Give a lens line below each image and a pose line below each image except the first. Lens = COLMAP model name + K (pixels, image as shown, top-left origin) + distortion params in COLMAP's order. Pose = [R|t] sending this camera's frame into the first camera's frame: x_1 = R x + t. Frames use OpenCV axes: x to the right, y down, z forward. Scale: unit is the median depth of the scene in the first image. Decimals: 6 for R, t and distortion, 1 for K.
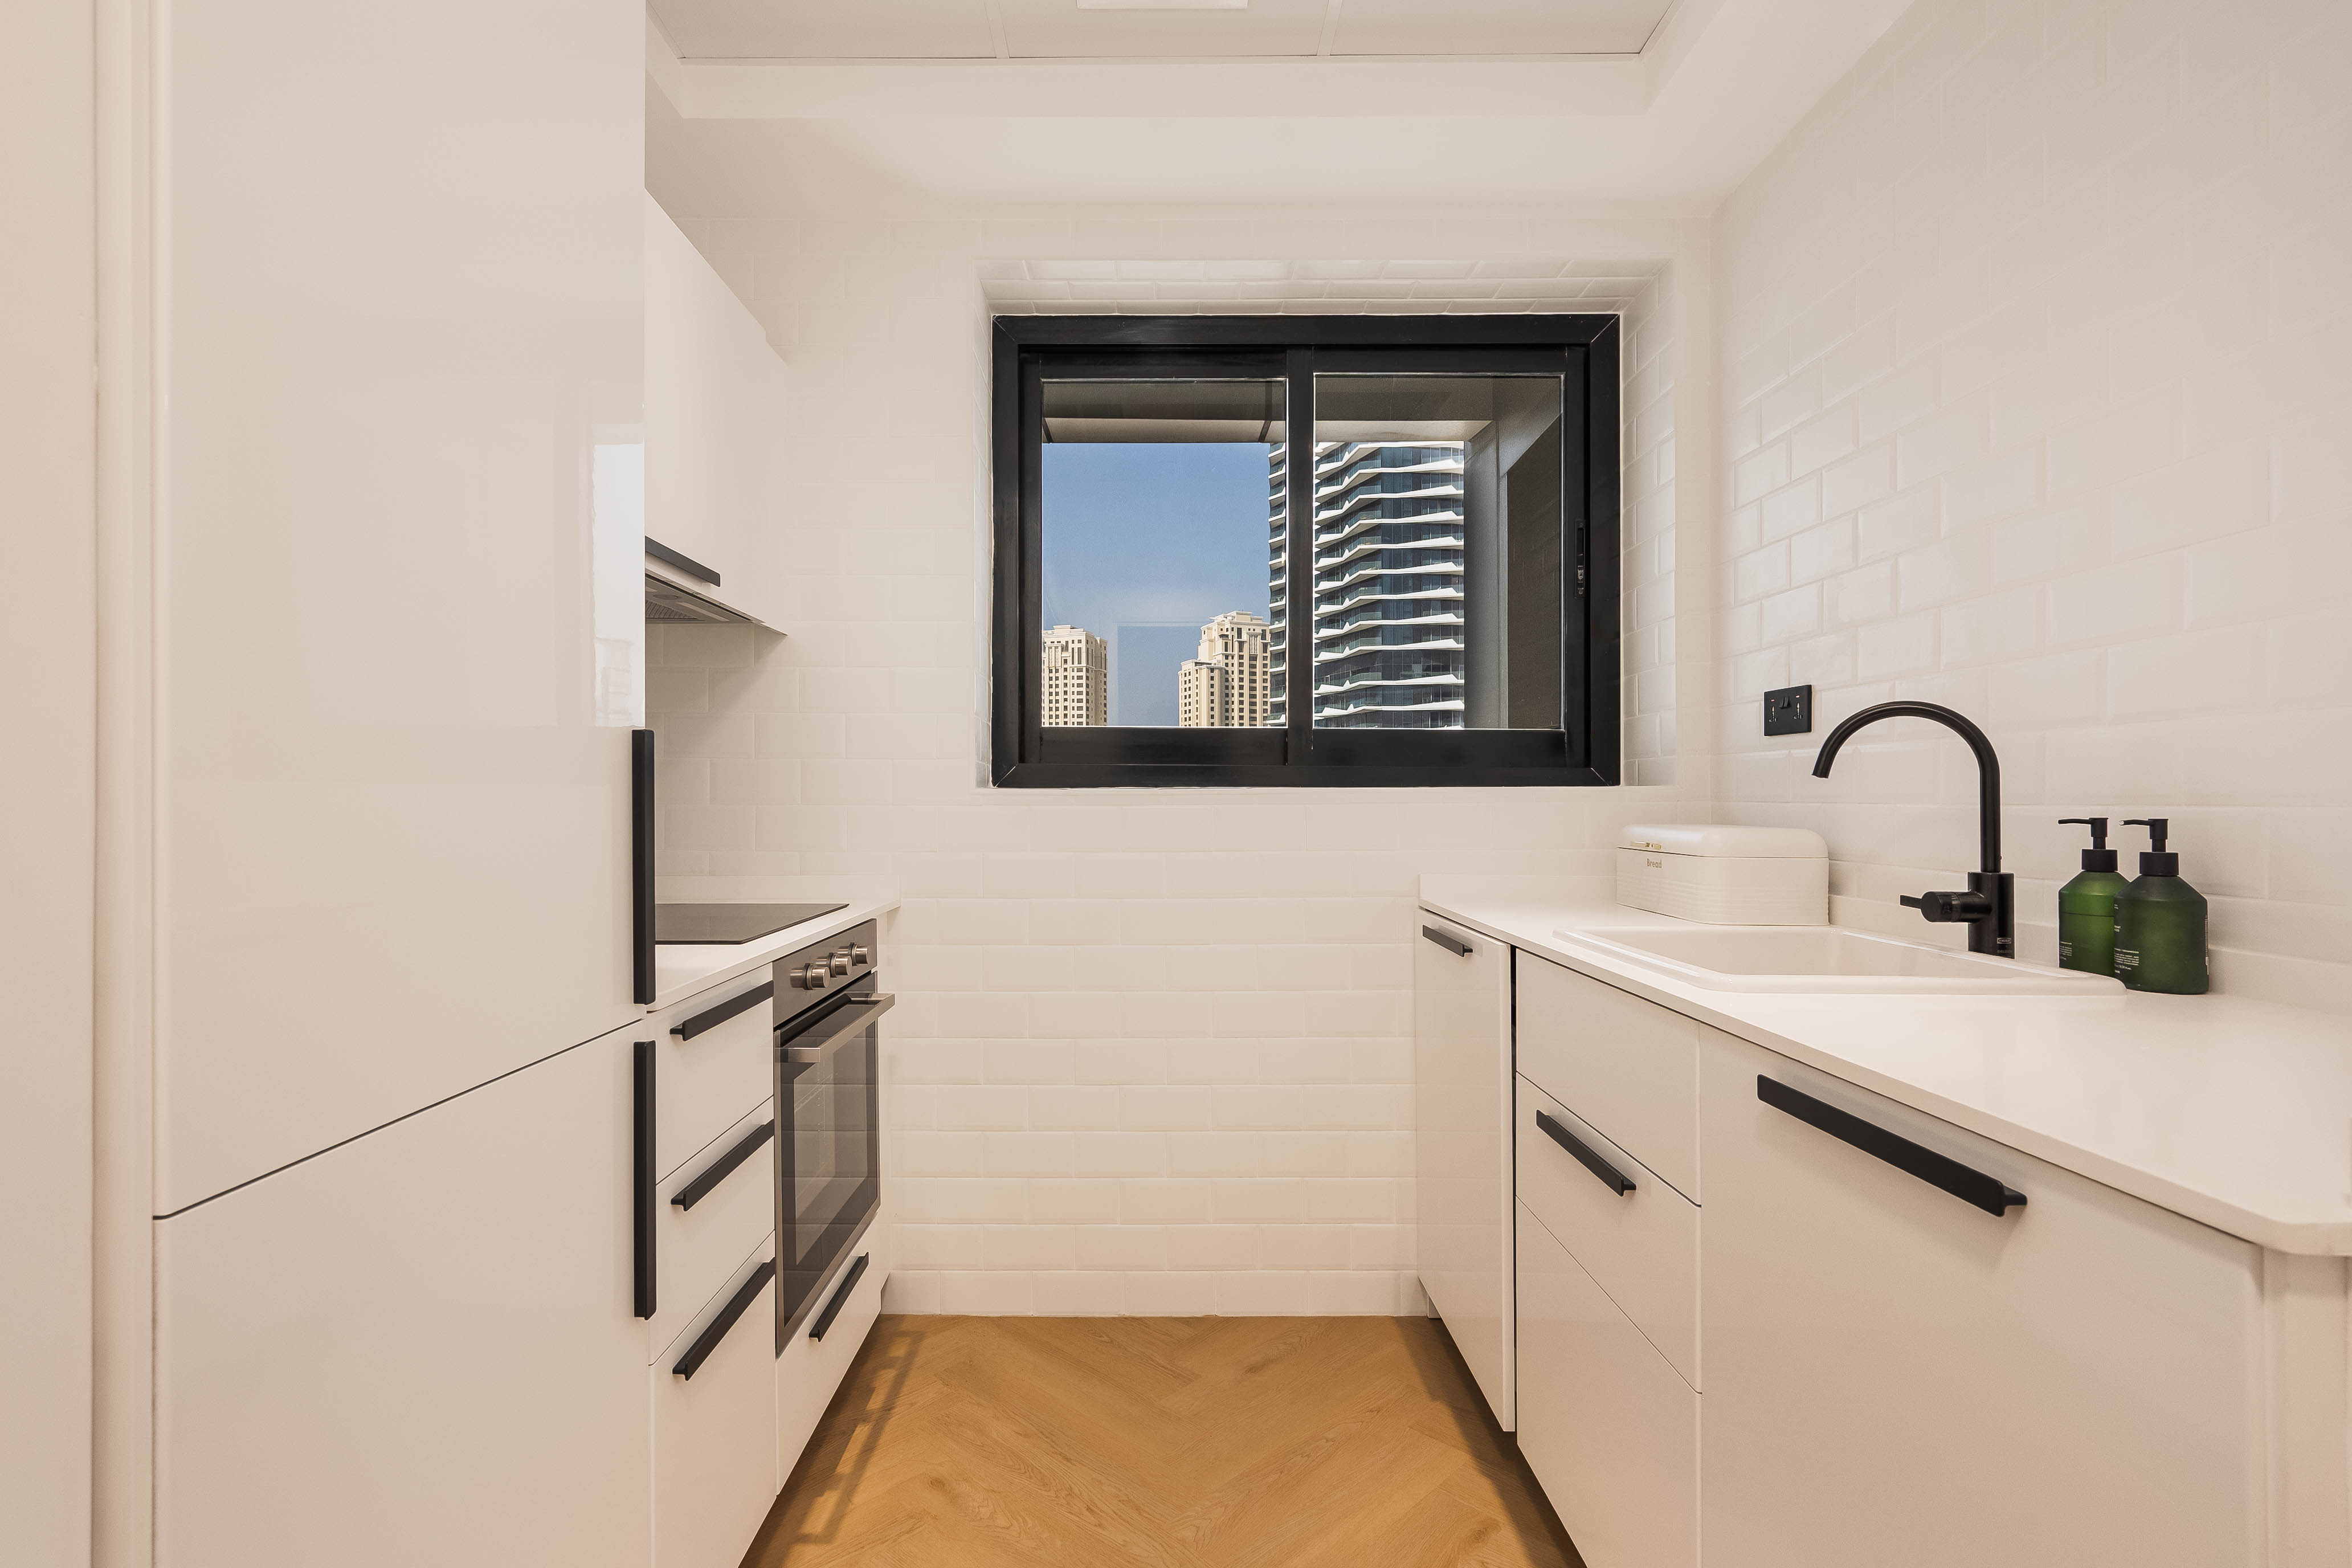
lens RADIAL K [[1086.8, 0, 1154.5], [0, 1086.8, 791.1], [0, 0, 1]] dist [0.000460, -0.000113]
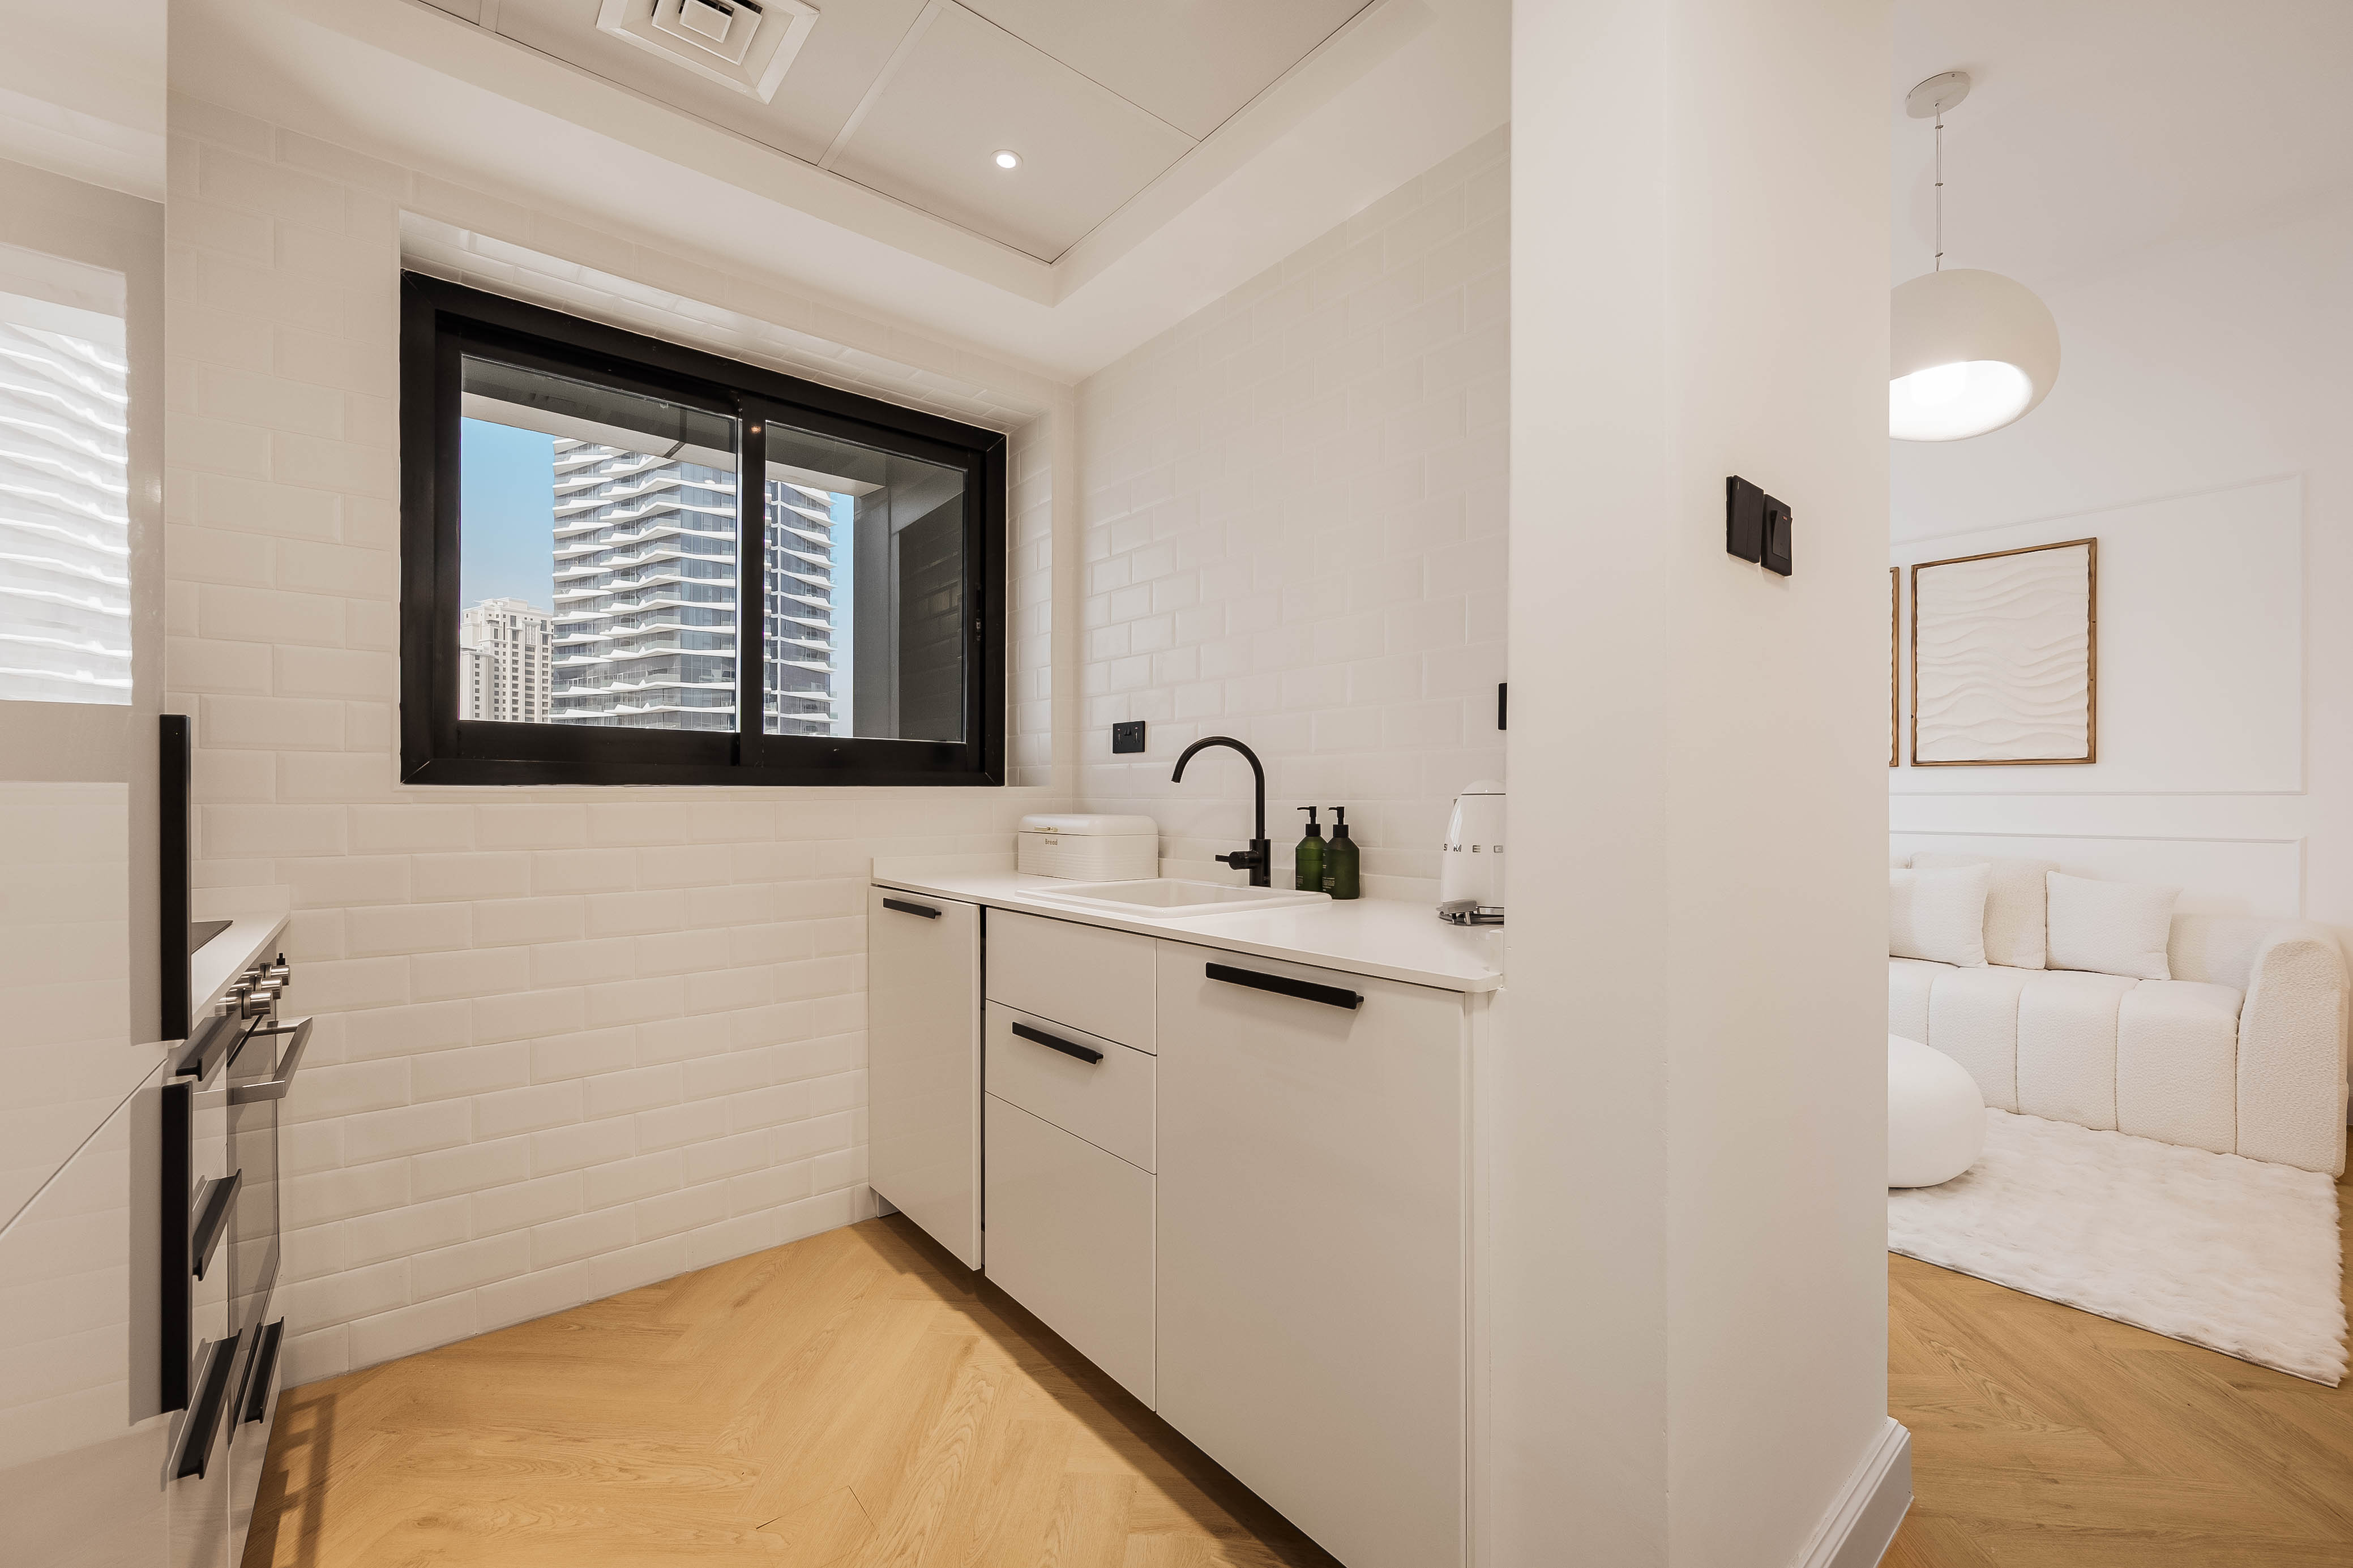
lens RADIAL K [[937.6, 0, 1171.7], [0, 937.6, 791.6], [0, 0, 1]] dist [-0.000009, -0.000201]
pose [[0.768793, 0.002414, 0.639493, -0.175470], [-0.004600, 0.999988, 0.001755, -0.001174], [-0.639481, -0.004291, 0.768795, -0.028053]]
